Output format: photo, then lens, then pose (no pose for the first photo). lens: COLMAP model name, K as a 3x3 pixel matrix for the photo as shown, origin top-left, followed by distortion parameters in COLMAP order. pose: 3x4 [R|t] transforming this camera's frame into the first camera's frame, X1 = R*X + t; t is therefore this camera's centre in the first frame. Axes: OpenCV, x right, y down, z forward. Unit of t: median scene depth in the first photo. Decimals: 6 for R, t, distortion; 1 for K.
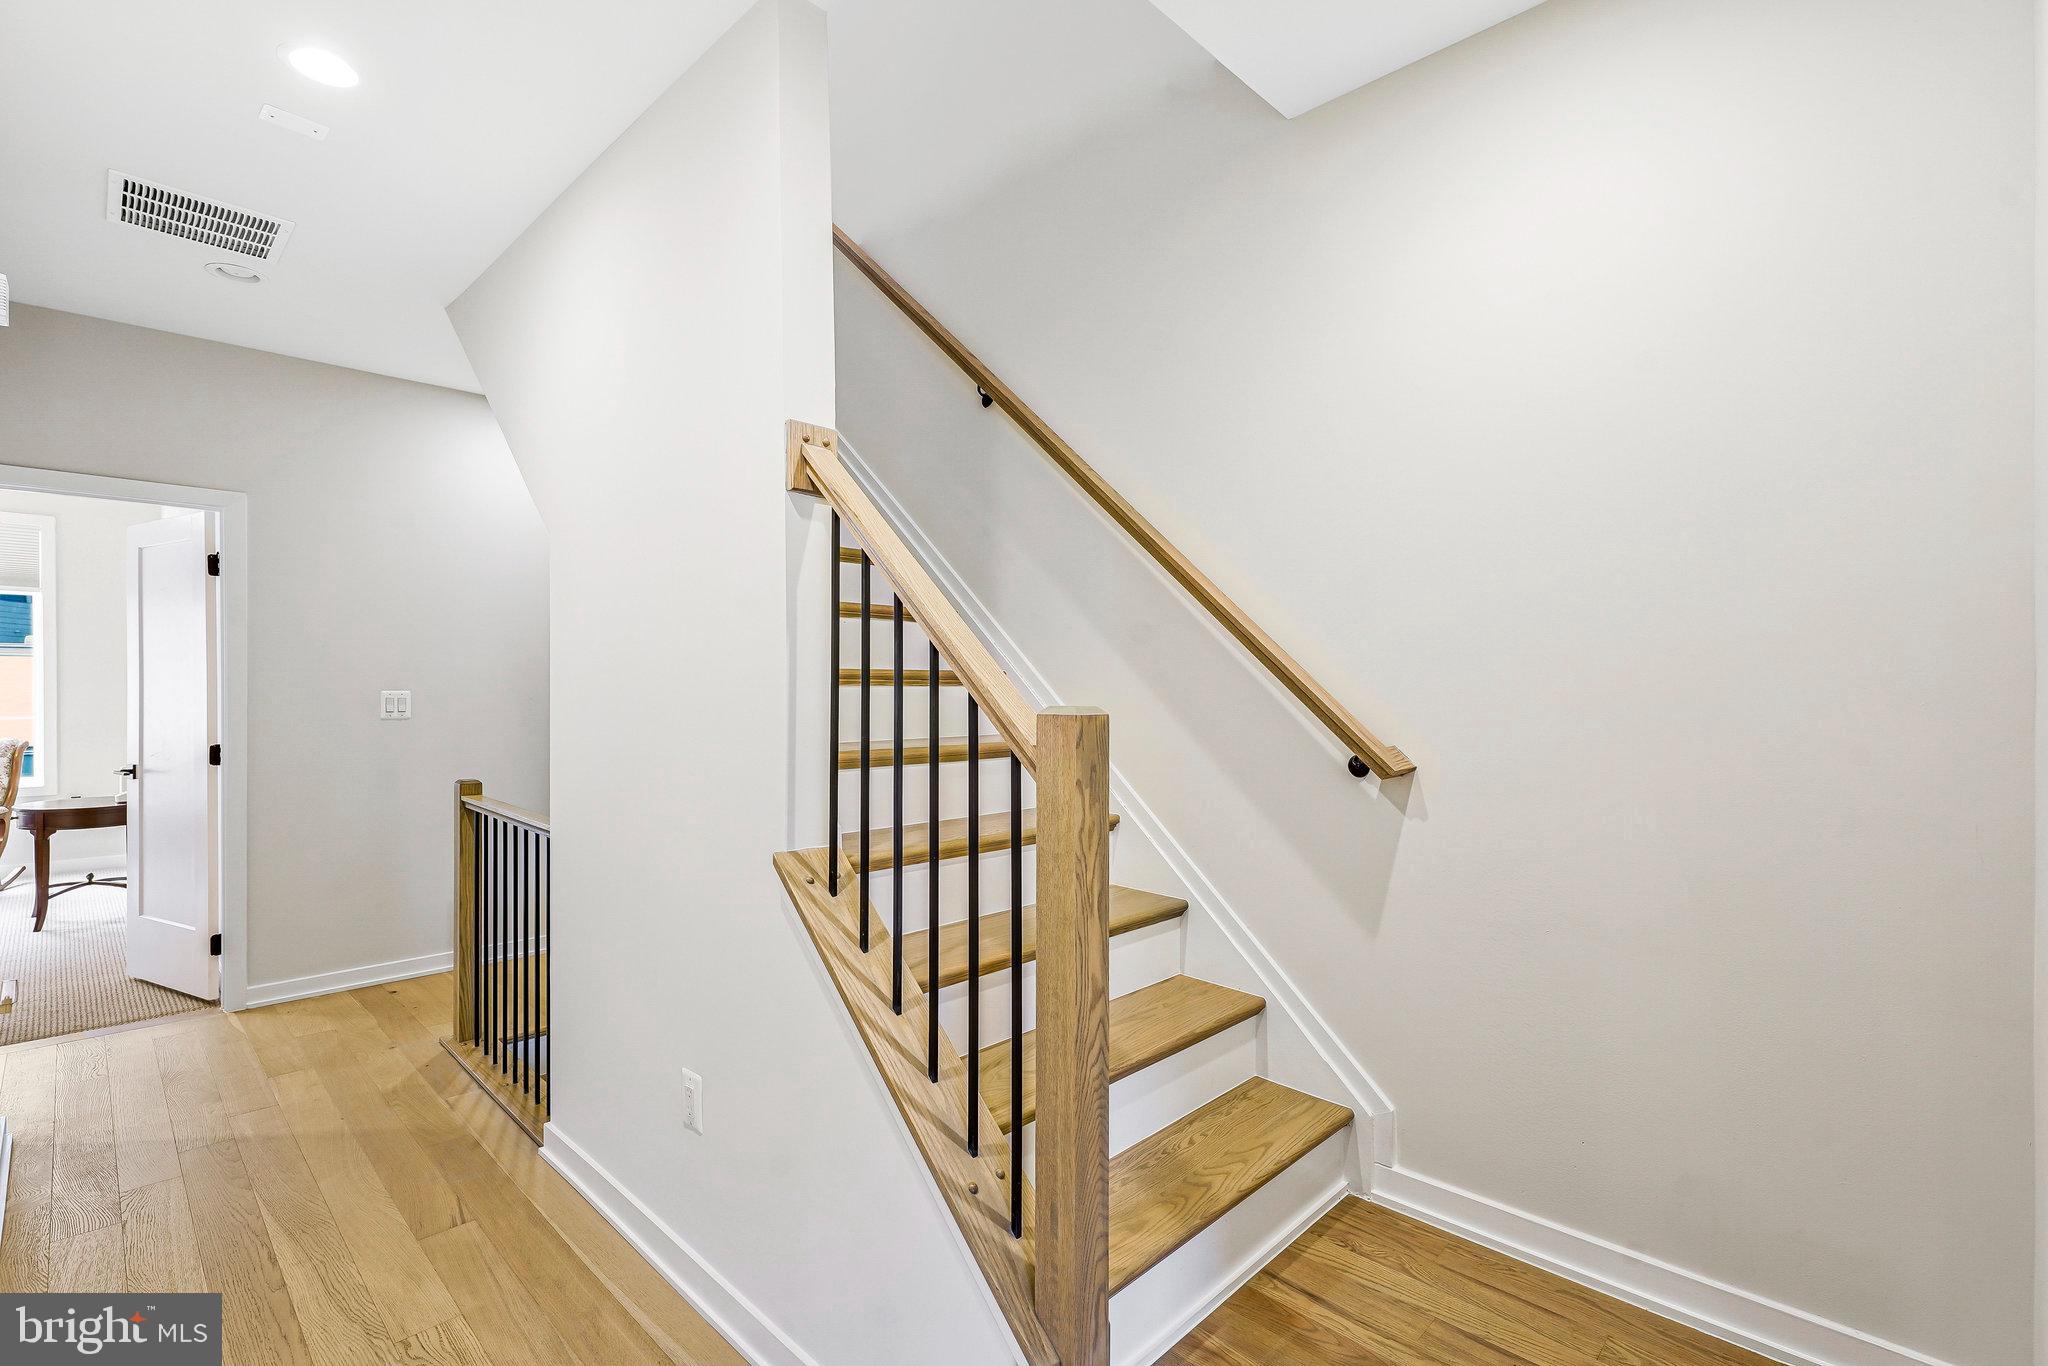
lens RADIAL K [[965.6, 0, 1018.4], [0, 965.6, 680.9], [0, 0, 1]] dist [0.000731, 0.000465]
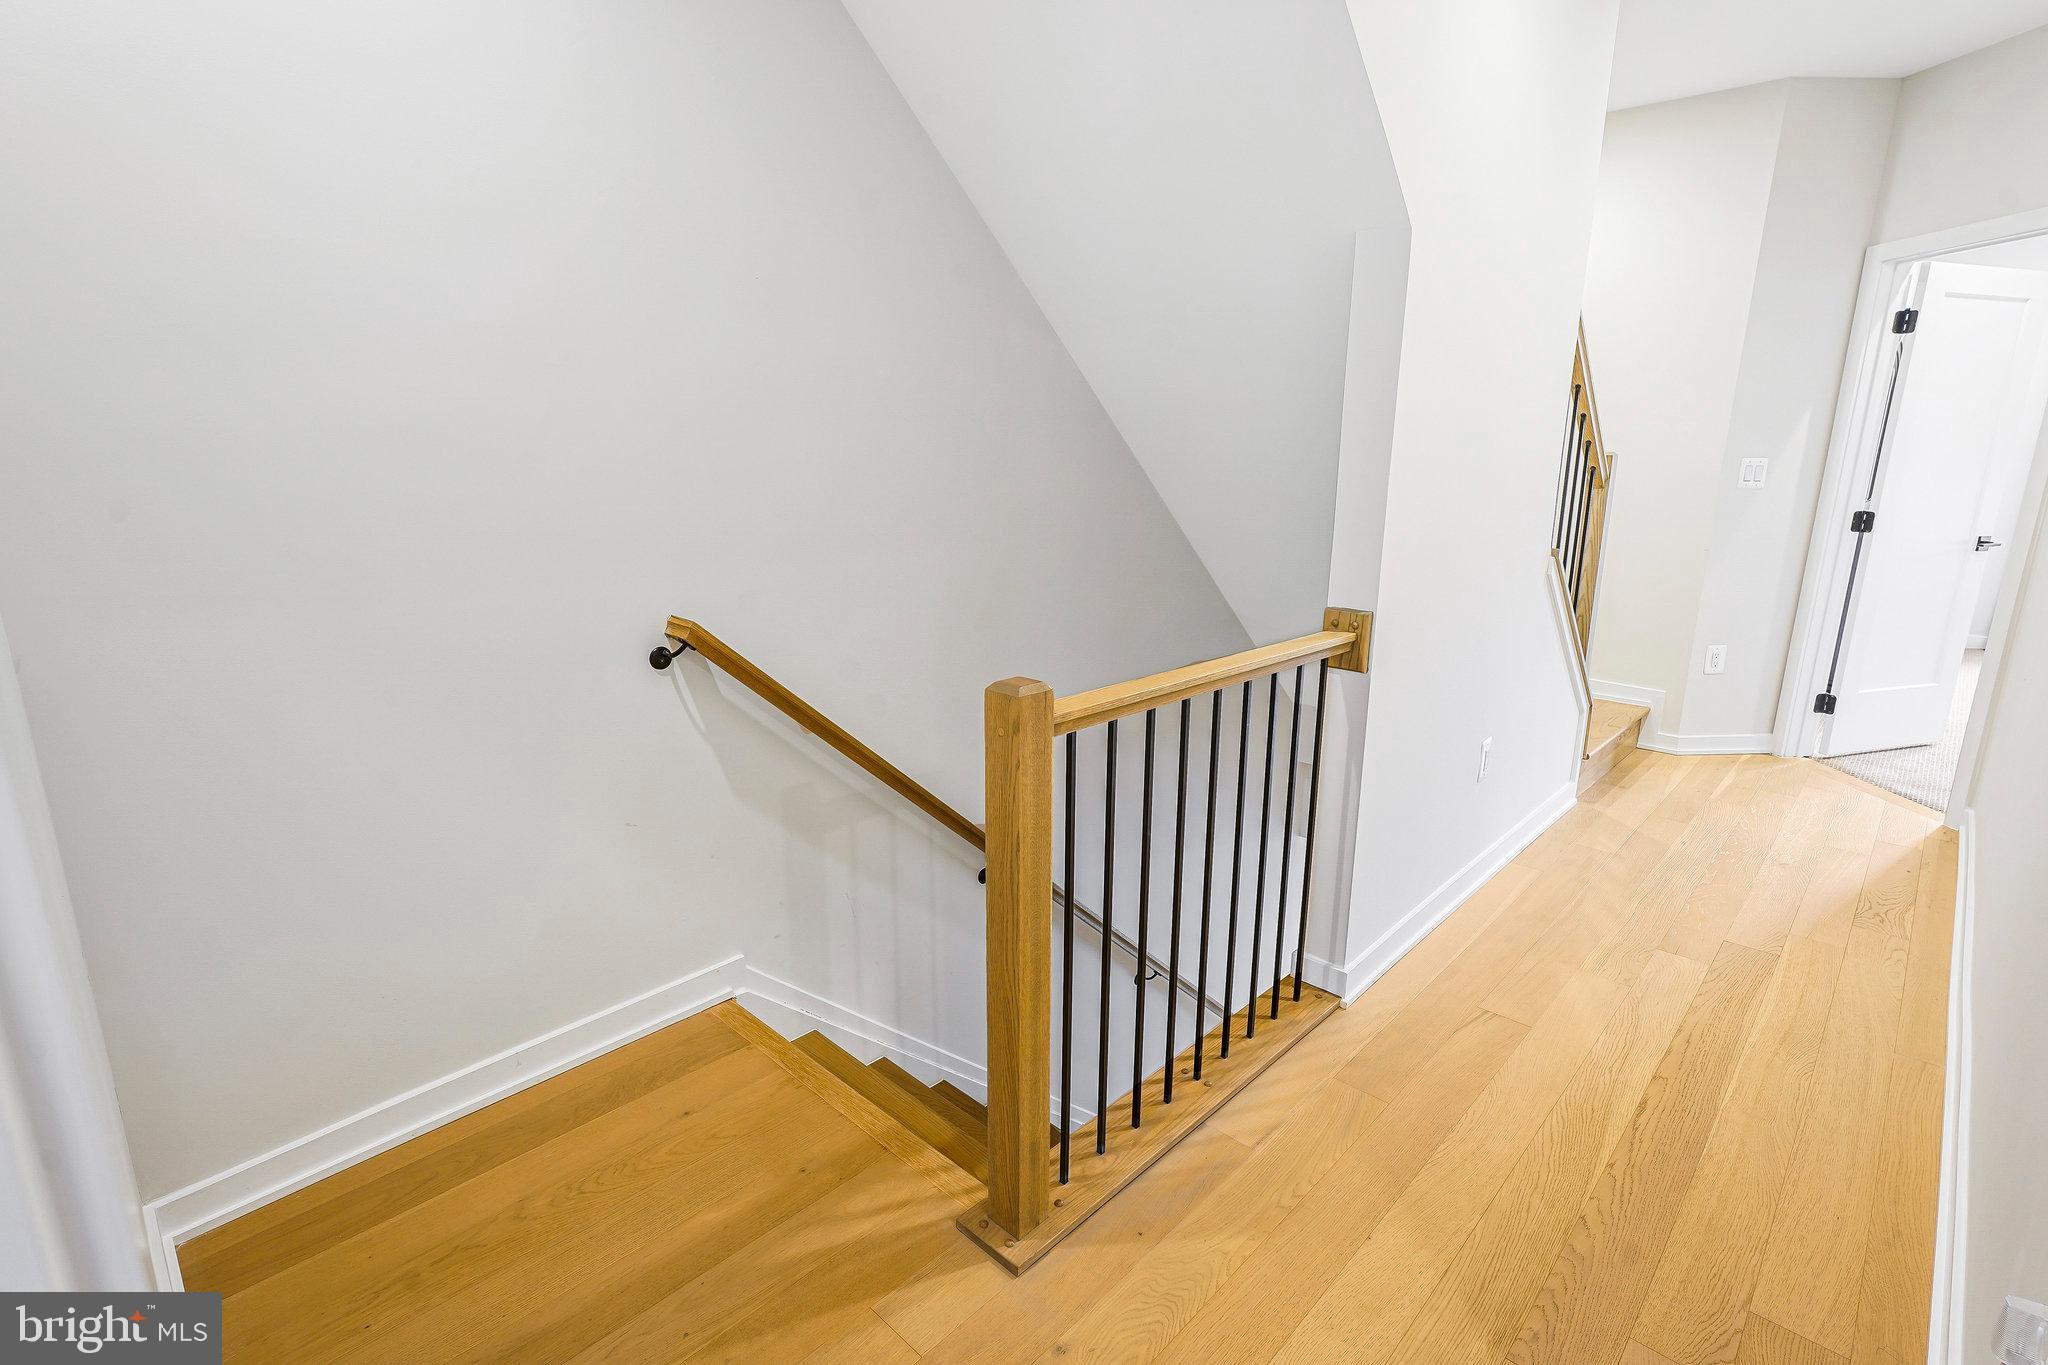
lens RADIAL K [[965.6, 0, 1018.9], [0, 965.6, 677.7], [0, 0, 1]] dist [0.000731, 0.000465]
pose [[-0.026712, -0.231134, 0.972555, -1.546978], [-0.003350, 0.972918, 0.231128, -0.000209], [-0.999638, 0.002916, -0.026763, 1.610288]]
